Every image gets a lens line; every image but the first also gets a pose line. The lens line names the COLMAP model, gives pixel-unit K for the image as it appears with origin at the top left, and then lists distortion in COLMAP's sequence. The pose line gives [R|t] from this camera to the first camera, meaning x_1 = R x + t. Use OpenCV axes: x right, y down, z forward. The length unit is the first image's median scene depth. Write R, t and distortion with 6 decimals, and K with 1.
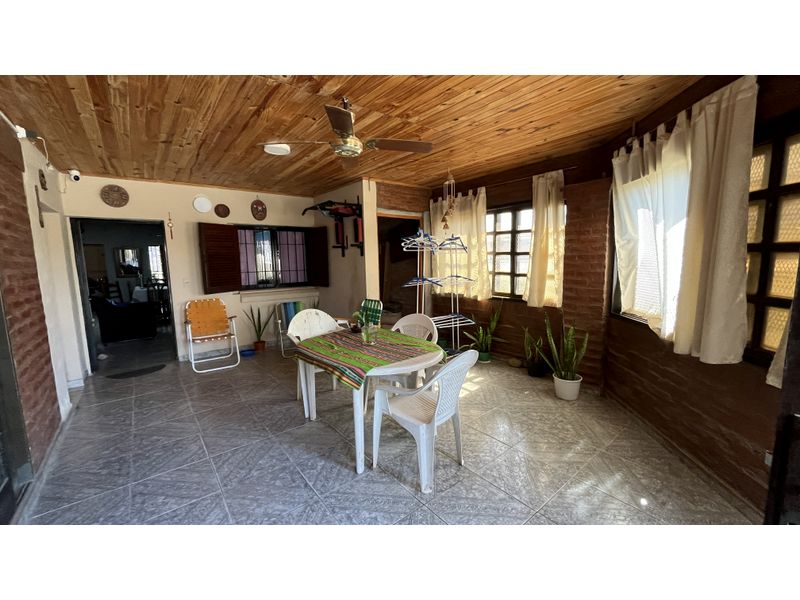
lens RADIAL K [[326.0, 0, 400.0], [0, 326.0, 300.0], [0, 0, 1]] dist [0.001842, 0.000050]
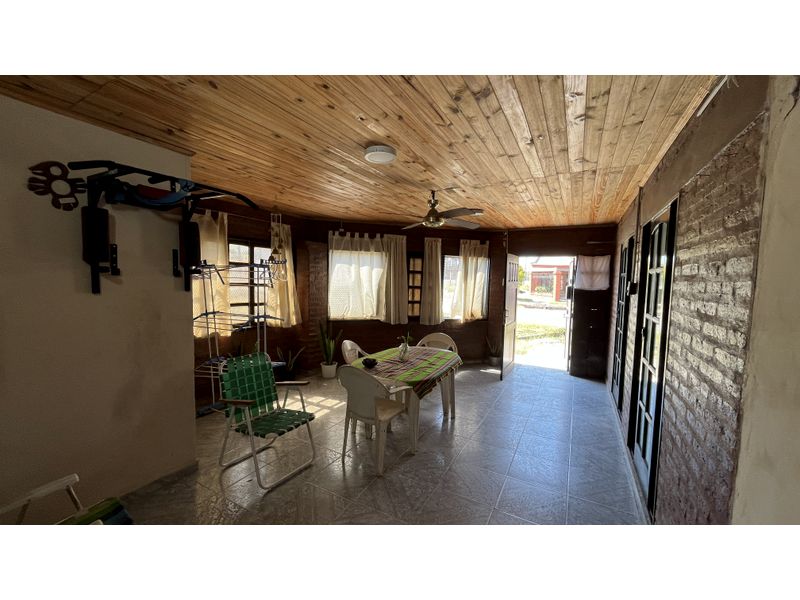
lens RADIAL K [[326.0, 0, 400.0], [0, 326.0, 300.0], [0, 0, 1]] dist [0.001842, 0.000050]
pose [[-0.388357, -0.048202, 0.920248, -0.834397], [0.115121, 0.988270, 0.100347, -0.146747], [-0.914290, 0.144910, -0.378252, 0.979413]]
